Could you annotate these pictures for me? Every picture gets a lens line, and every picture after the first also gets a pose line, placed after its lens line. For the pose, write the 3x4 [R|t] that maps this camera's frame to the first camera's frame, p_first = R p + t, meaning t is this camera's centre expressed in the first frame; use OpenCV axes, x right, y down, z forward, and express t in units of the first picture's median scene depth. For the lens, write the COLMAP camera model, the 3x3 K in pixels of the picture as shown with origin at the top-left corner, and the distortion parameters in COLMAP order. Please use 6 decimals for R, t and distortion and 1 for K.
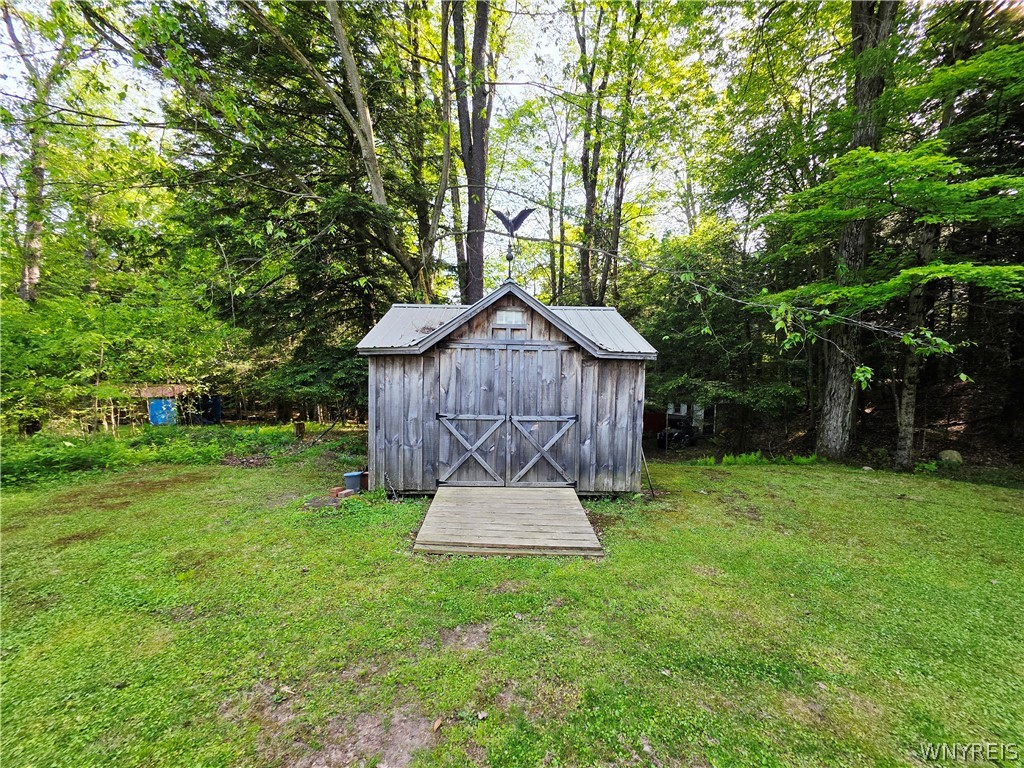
lens RADIAL K [[409.7, 0, 512.3], [0, 409.7, 393.2], [0, 0, 1]] dist [0.001354, -0.000085]
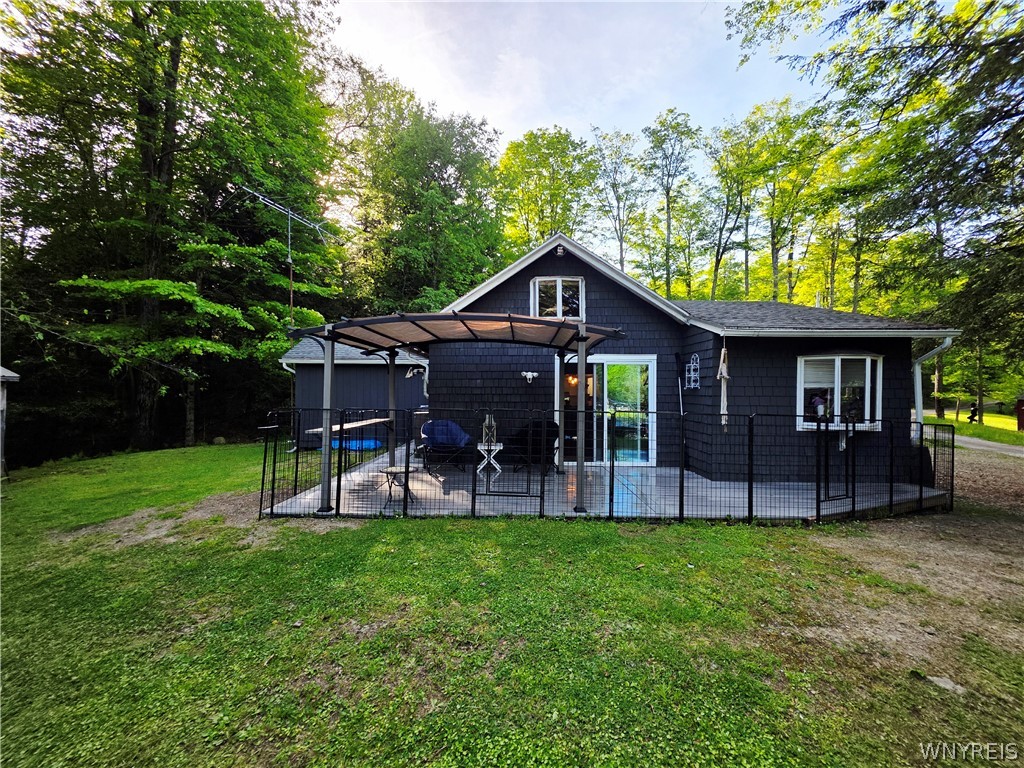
lens RADIAL K [[406.5, 0, 512.7], [0, 406.5, 391.3], [0, 0, 1]] dist [0.003889, -0.000244]
pose [[0.154267, -0.010521, 0.987973, -0.801566], [0.053411, 0.998570, 0.002294, 0.044294], [-0.986585, 0.052415, 0.154608, -0.949349]]
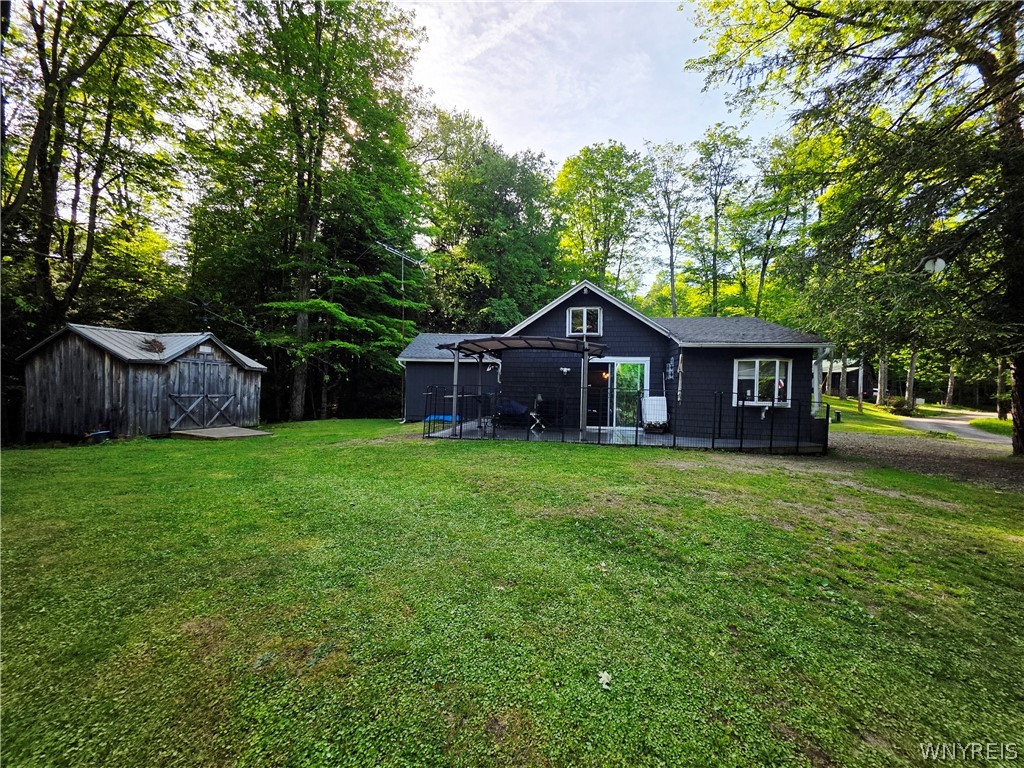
lens RADIAL K [[406.5, 0, 512.7], [0, 406.5, 391.3], [0, 0, 1]] dist [0.003889, -0.000244]
pose [[0.290668, -0.012013, 0.956749, -1.573914], [0.038296, 0.999266, 0.000912, 0.096461], [-0.956057, 0.036374, 0.290915, -1.153393]]
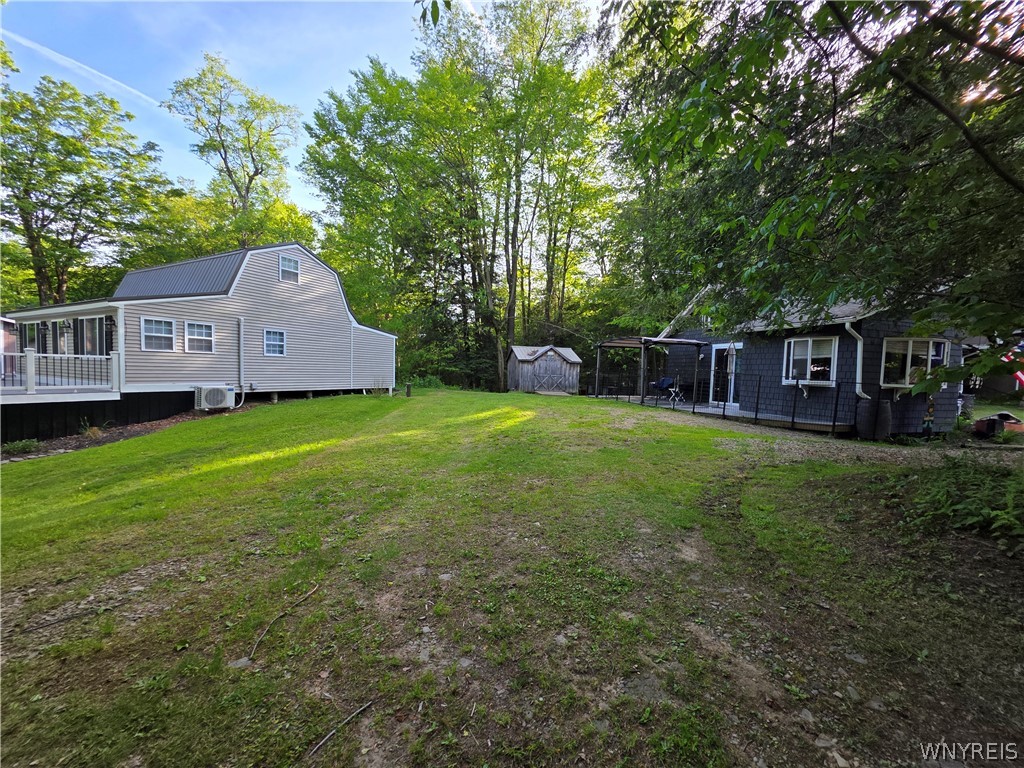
lens RADIAL K [[406.5, 0, 512.7], [0, 406.5, 391.3], [0, 0, 1]] dist [0.003889, -0.000244]
pose [[0.987233, 0.008843, 0.159040, -1.107546], [-0.008190, 0.999955, -0.004763, 0.254481], [-0.159075, 0.003399, 0.987261, -3.281686]]
